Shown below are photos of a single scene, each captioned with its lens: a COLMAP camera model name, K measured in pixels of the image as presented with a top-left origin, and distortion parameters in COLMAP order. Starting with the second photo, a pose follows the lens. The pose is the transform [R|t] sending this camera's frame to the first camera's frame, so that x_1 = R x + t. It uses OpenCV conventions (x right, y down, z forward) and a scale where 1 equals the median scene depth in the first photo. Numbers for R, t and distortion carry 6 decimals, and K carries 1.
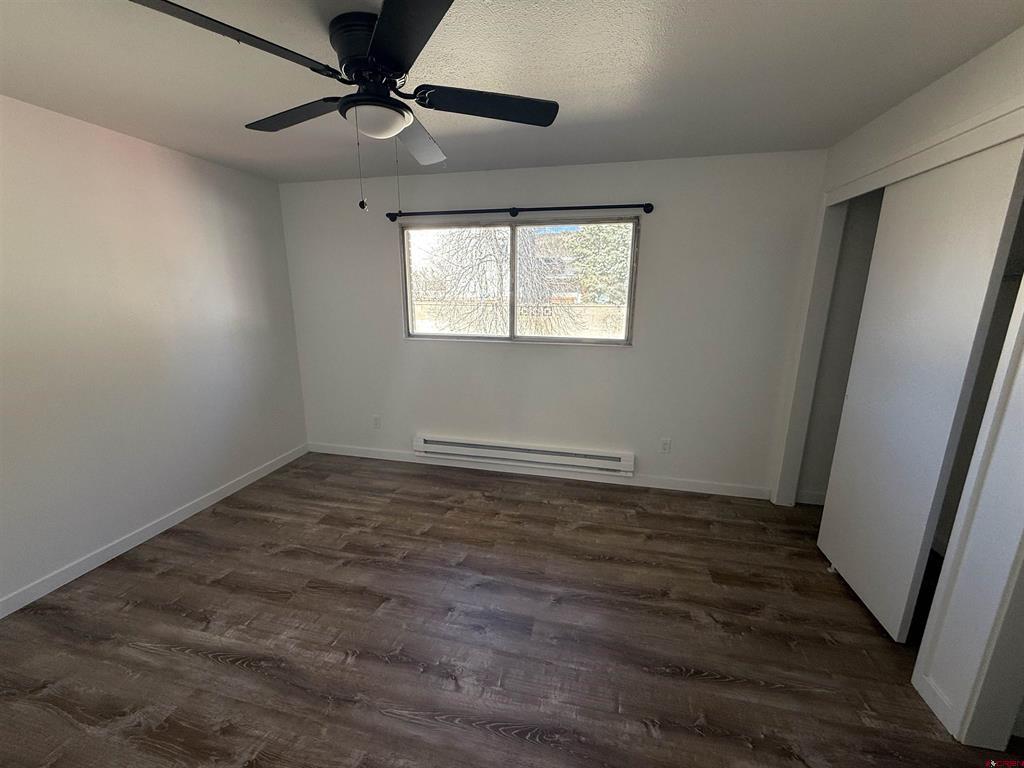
lens RADIAL K [[408.0, 0, 508.7], [0, 408.0, 384.5], [0, 0, 1]] dist [-0.000838, 0.000623]
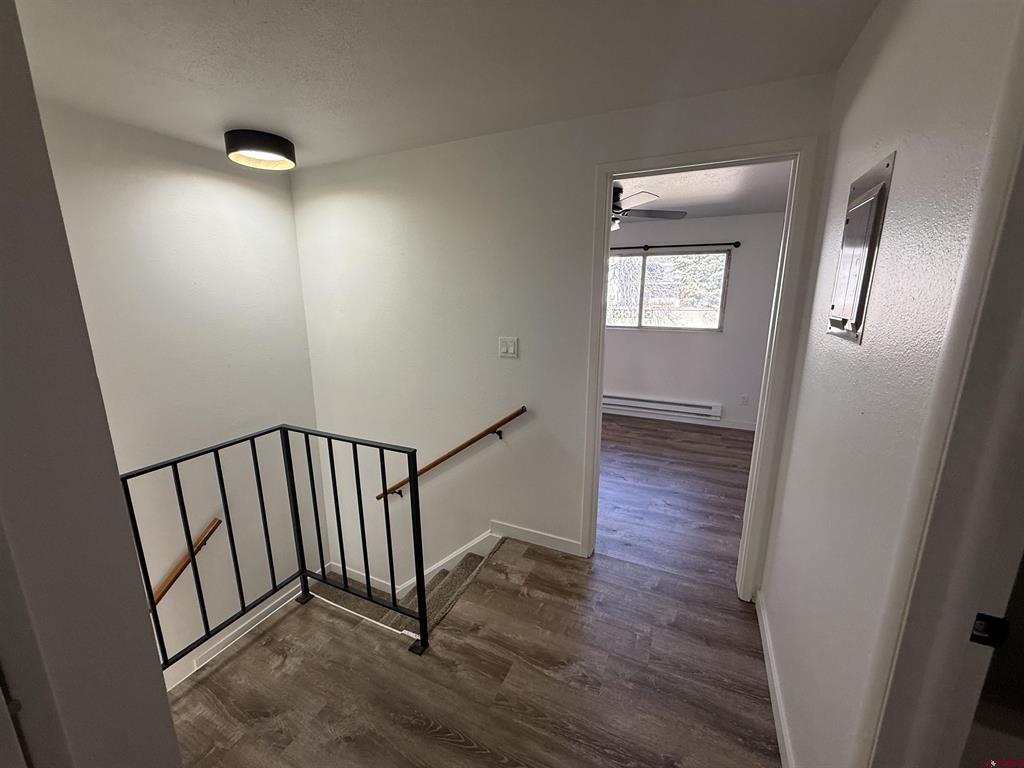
lens RADIAL K [[408.0, 0, 508.7], [0, 408.0, 384.5], [0, 0, 1]] dist [-0.000838, 0.000623]
pose [[0.978008, 0.042867, -0.204114, -0.159092], [-0.045310, 0.998946, -0.007307, 0.144685], [0.203585, 0.016395, 0.978920, -0.645288]]
